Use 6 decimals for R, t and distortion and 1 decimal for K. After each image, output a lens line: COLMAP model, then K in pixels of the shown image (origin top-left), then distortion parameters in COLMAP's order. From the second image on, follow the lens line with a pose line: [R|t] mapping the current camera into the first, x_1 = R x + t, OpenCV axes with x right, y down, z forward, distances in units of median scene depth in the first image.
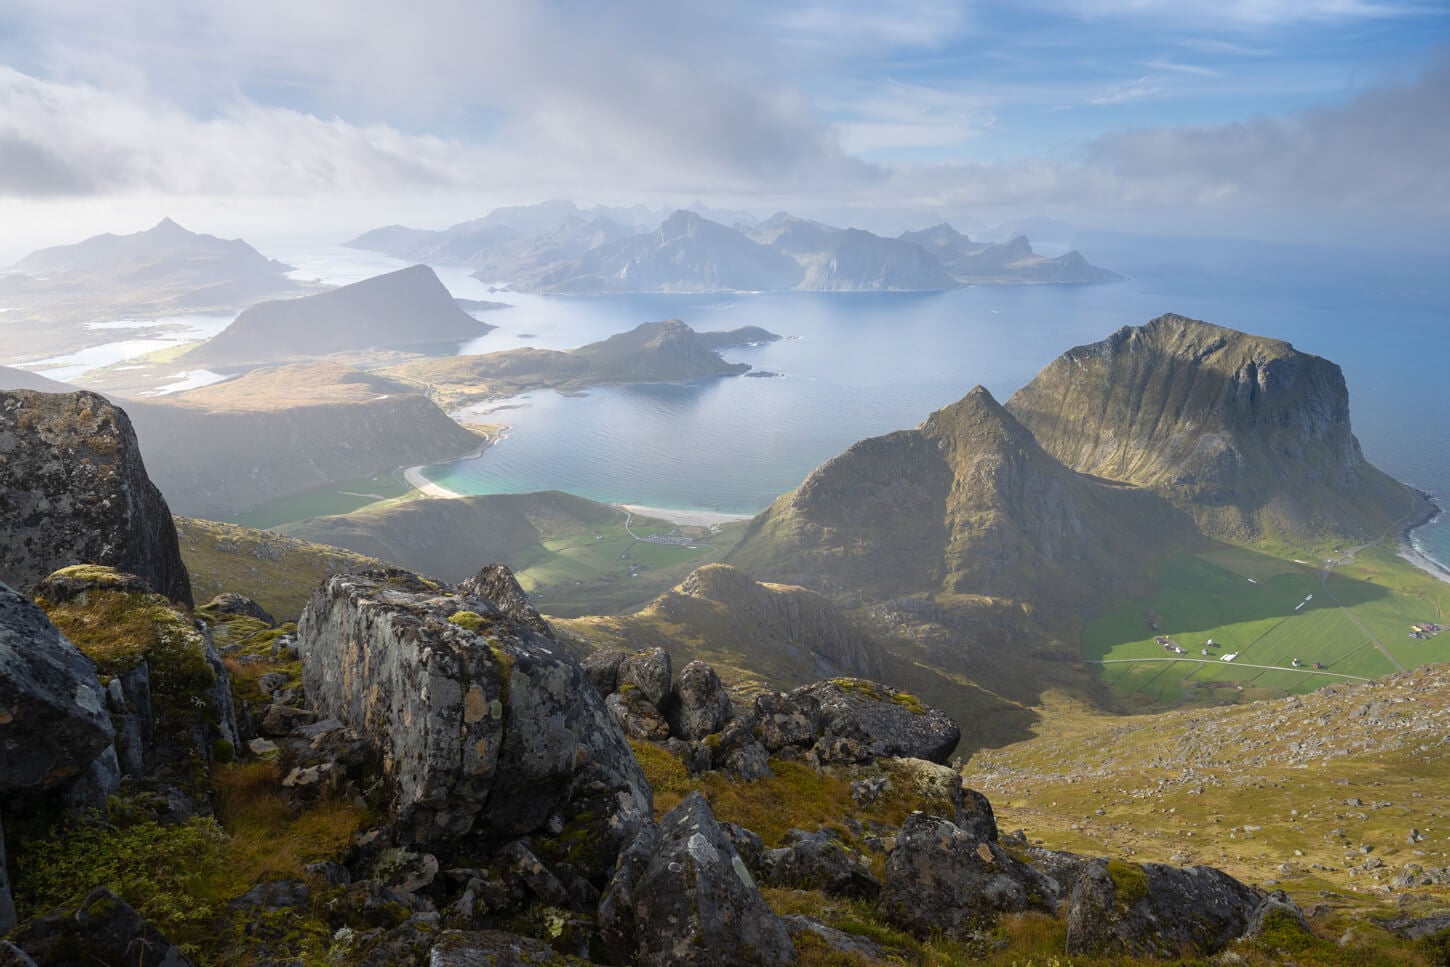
lens RADIAL K [[958.9, 0, 725.1], [0, 958.9, 485.3], [0, 0, 1]] dist [-0.016186, 0.007415]
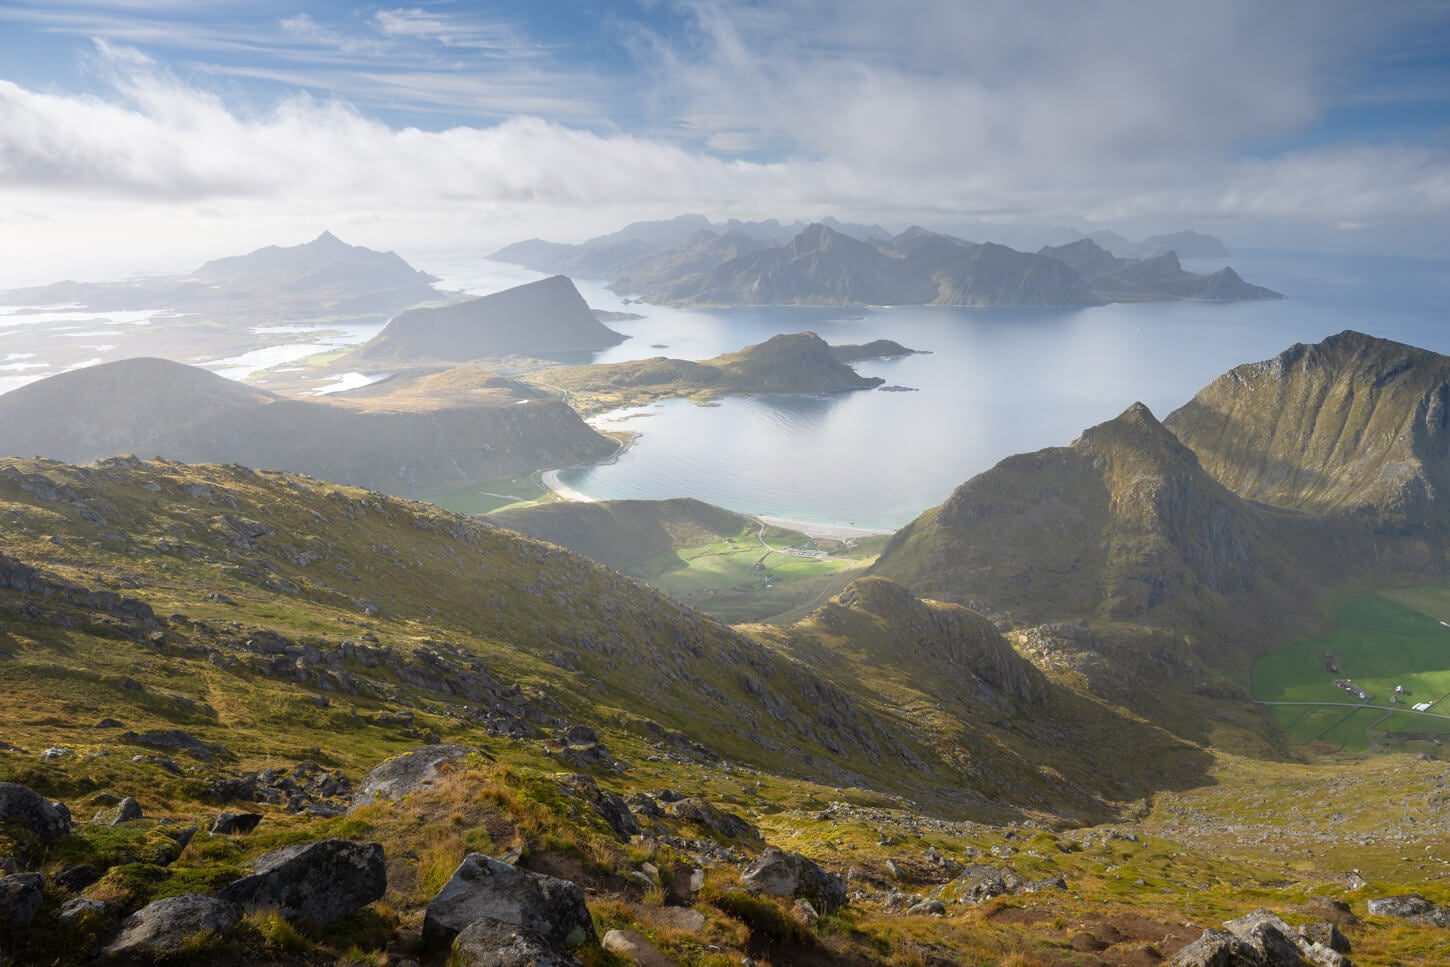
lens RADIAL K [[958.9, 0, 731.6], [0, 958.9, 484.2], [0, 0, 1]] dist [-0.016186, 0.007415]
pose [[0.992436, 0.033239, -0.118179, -0.015957], [-0.035241, 0.999268, -0.014898, 0.003971], [0.117597, 0.018950, 0.992881, 0.014670]]
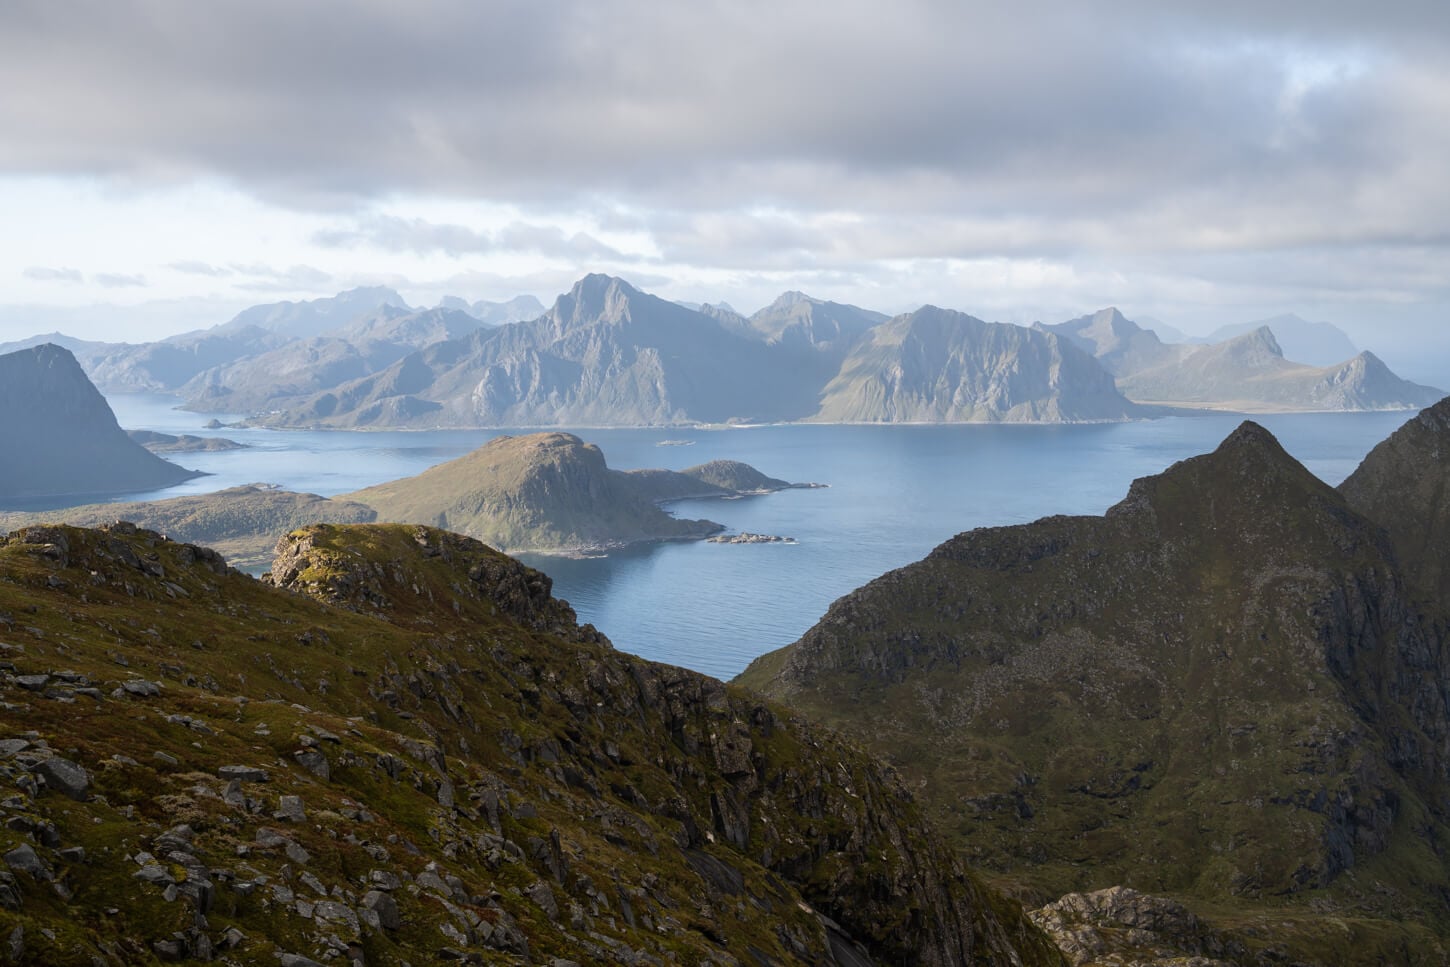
lens RADIAL K [[1830.5, 0, 715.6], [0, 1830.5, 495.0], [0, 0, 1]] dist [0.001439, 0.000000]
pose [[0.999937, -0.004231, 0.010362, 0.025858], [0.006184, 0.980513, -0.196357, 0.066454], [-0.009330, 0.196408, 0.980478, 0.208503]]
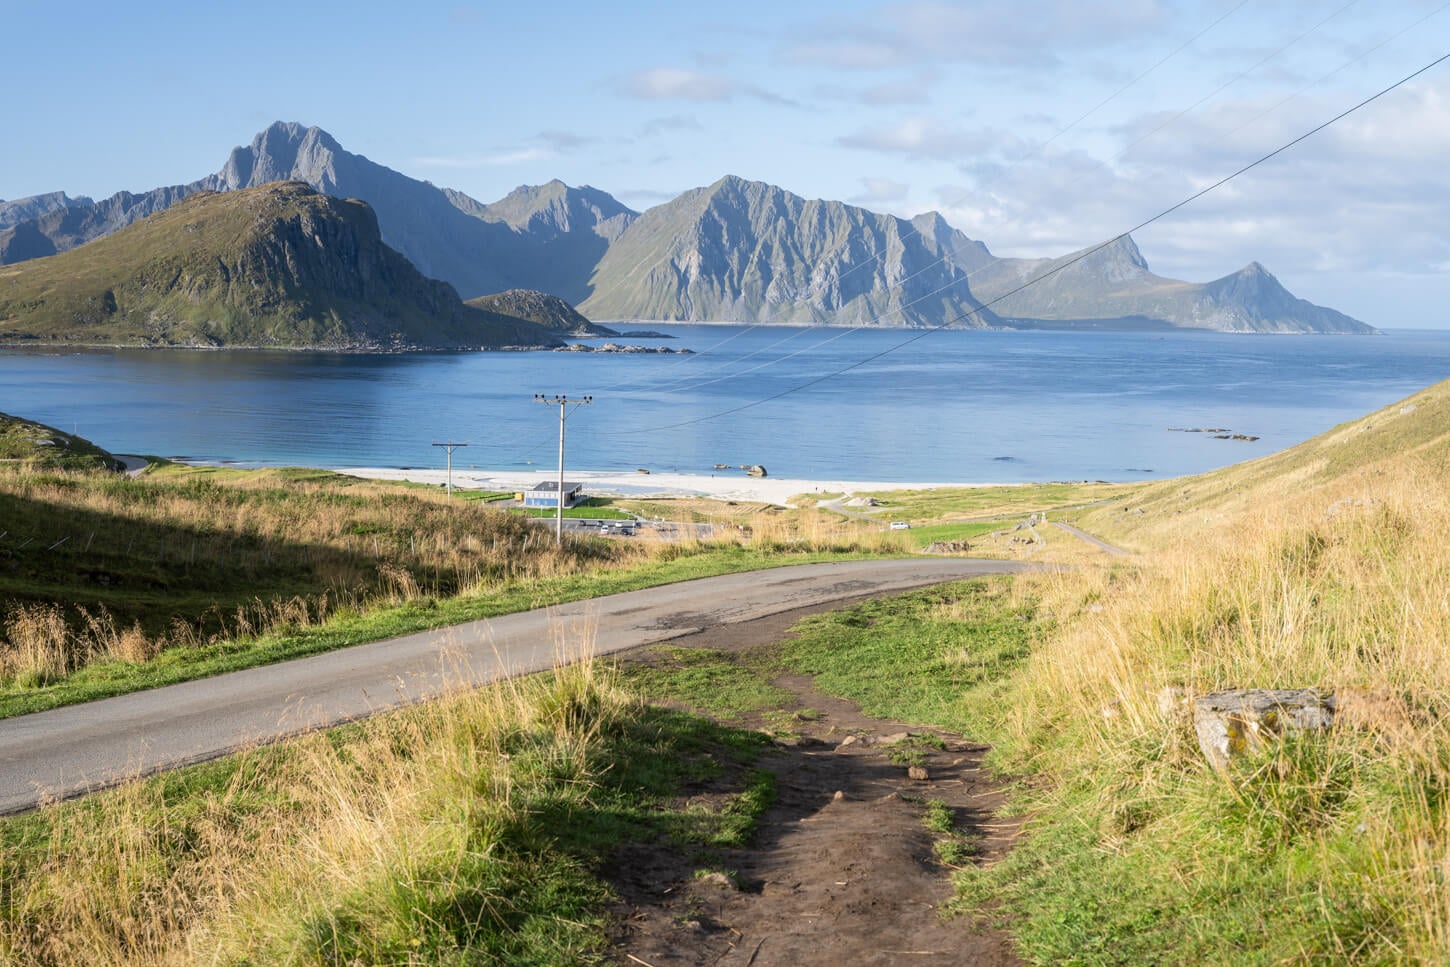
lens RADIAL K [[2068.5, 0, 715.2], [0, 2068.5, 485.1], [0, 0, 1]] dist [-0.009211, 0.000000]
pose [[0.984276, 0.008916, 0.176415, -0.069767], [0.028390, 0.977757, -0.207810, 0.093080], [-0.174344, 0.209551, 0.962129, 0.694688]]
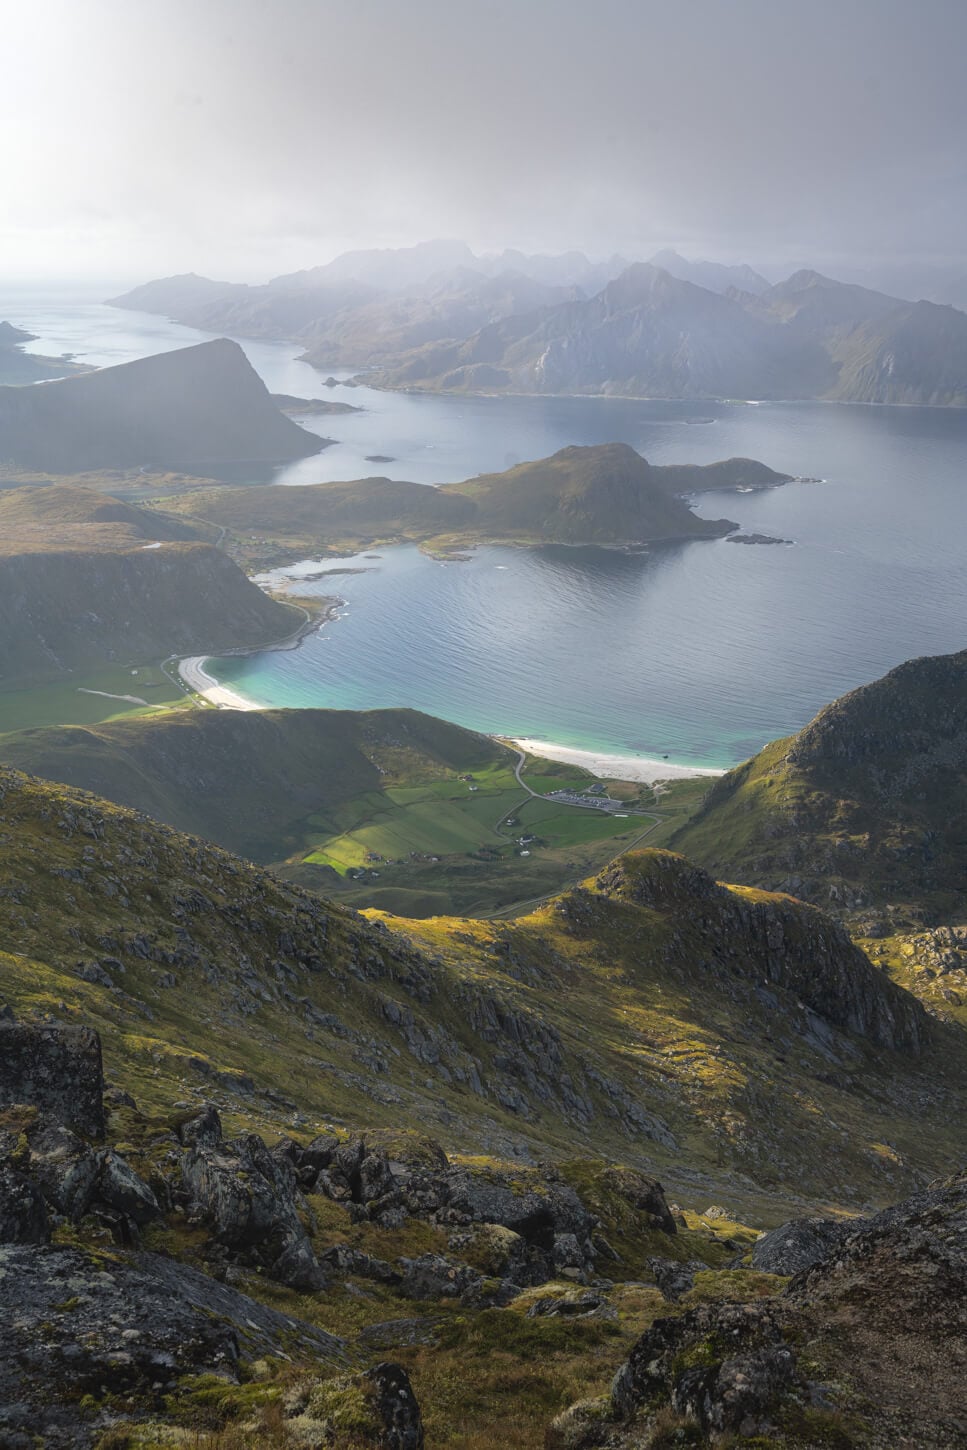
lens RADIAL K [[1555.6, 0, 474.9], [0, 1555.6, 723.6], [0, 0, 1]] dist [-0.008455, 0.000000]
pose [[0.988956, 0.066020, -0.132695, 0.001915], [-0.064692, 0.997803, 0.014302, -0.002440], [0.133348, -0.005559, 0.991054, -0.006982]]
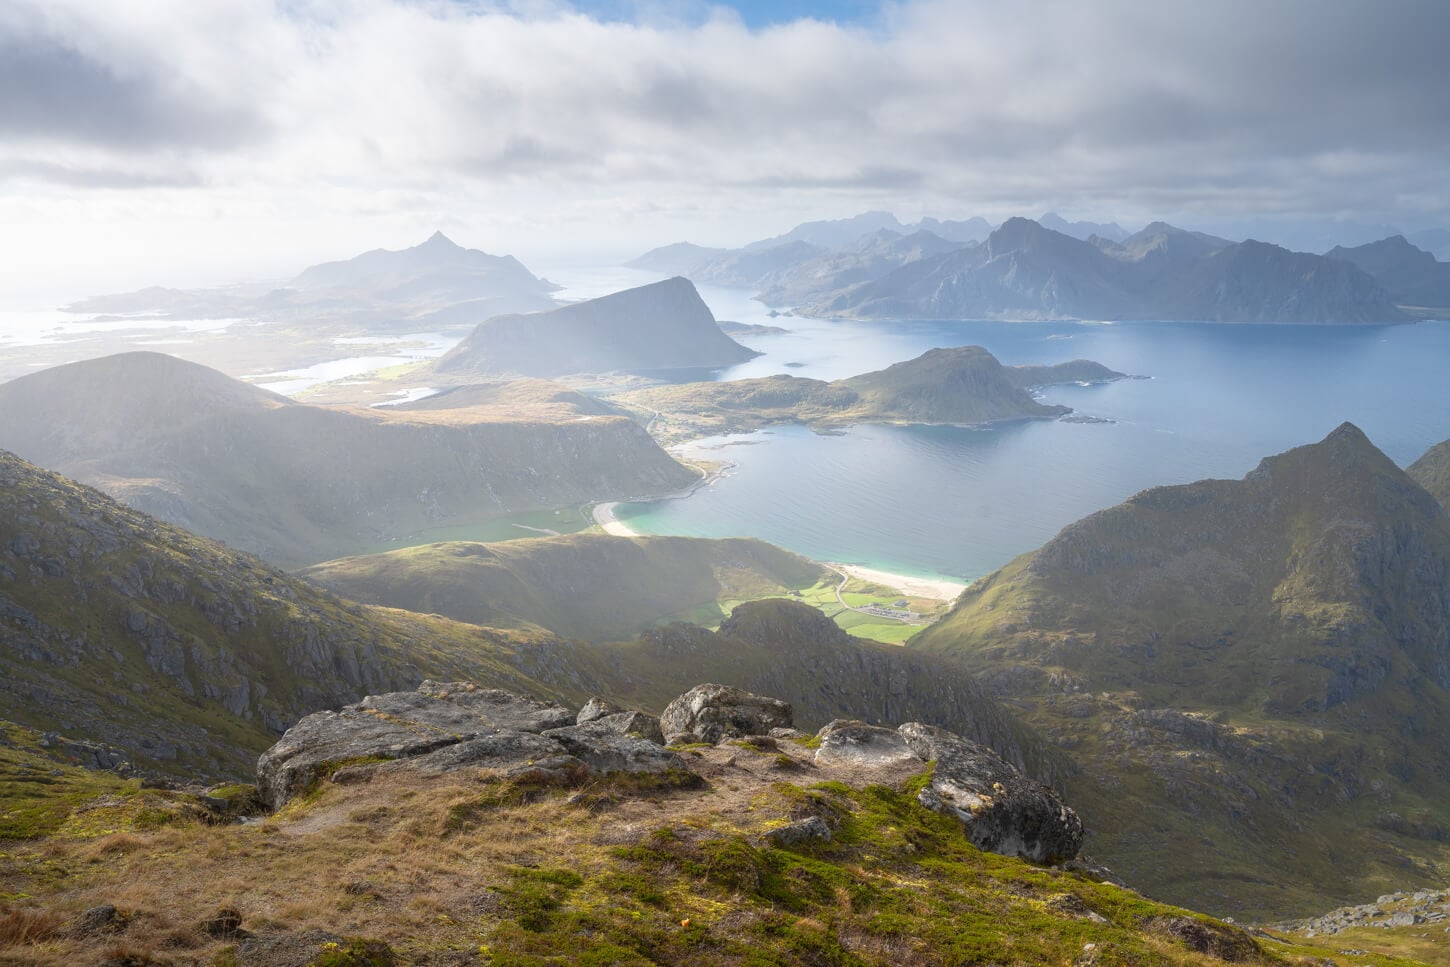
lens RADIAL K [[1199.2, 0, 721.7], [0, 1199.2, 474.6], [0, 0, 1]] dist [-0.014544, 0.010183]
pose [[0.953880, 0.055855, -0.294947, 0.080231], [-0.079292, 0.994522, -0.068101, 0.021694], [0.289527, 0.088347, 0.953084, 0.056005]]
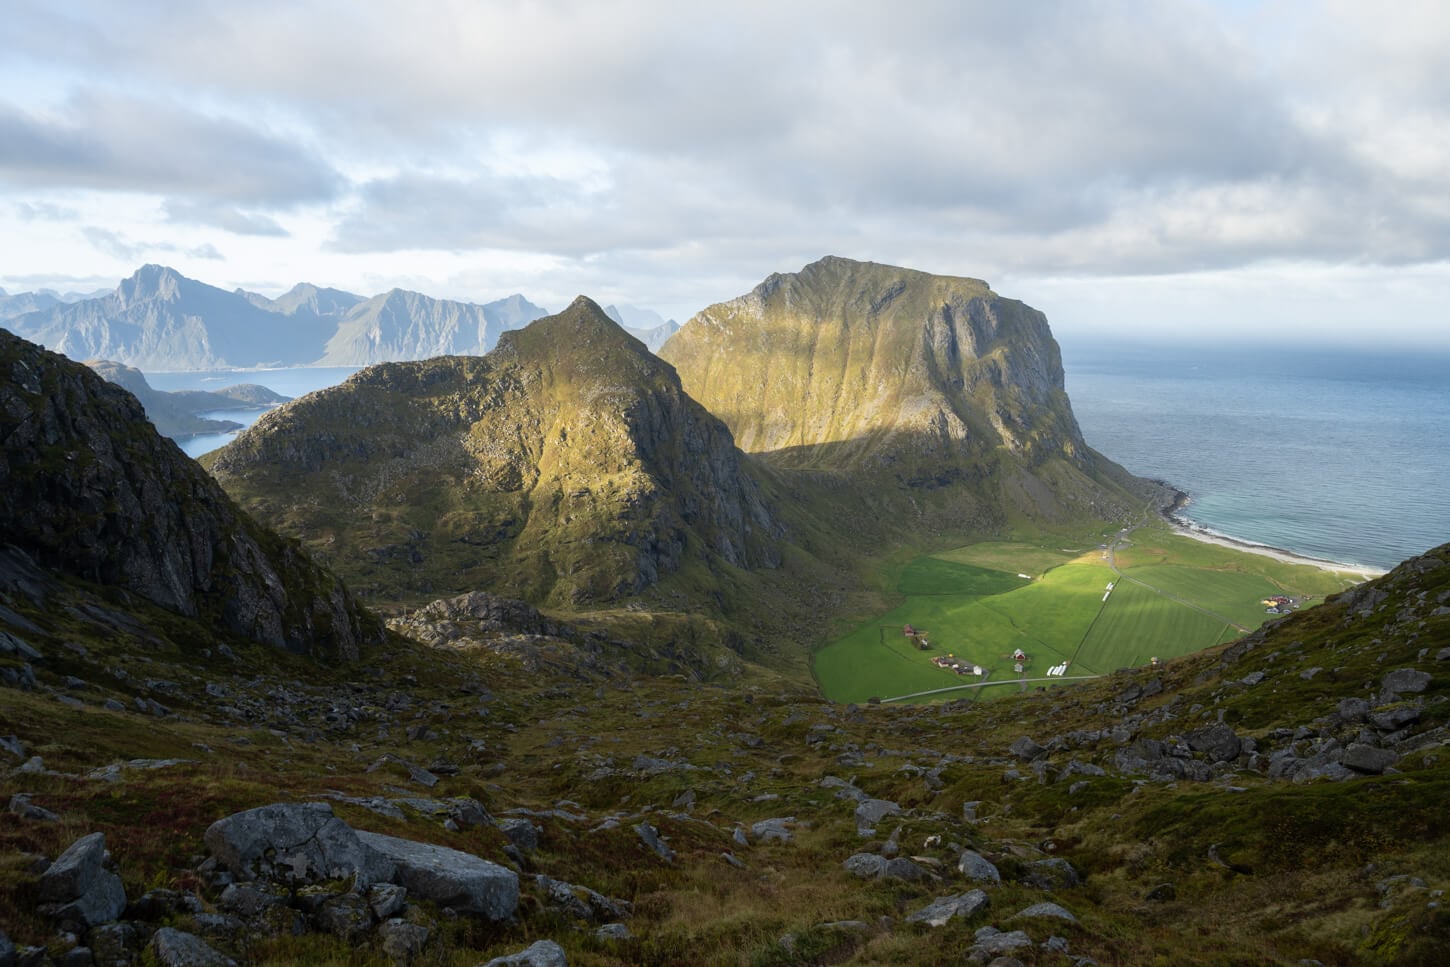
lens RADIAL K [[1132.4, 0, 719.9], [0, 1132.4, 484.3], [0, 0, 1]] dist [-0.005955, 0.014019]
pose [[0.924458, -0.059244, 0.376653, 0.064017], [0.113129, 0.985990, -0.122576, 0.089429], [-0.364114, 0.155927, 0.918209, 0.297661]]
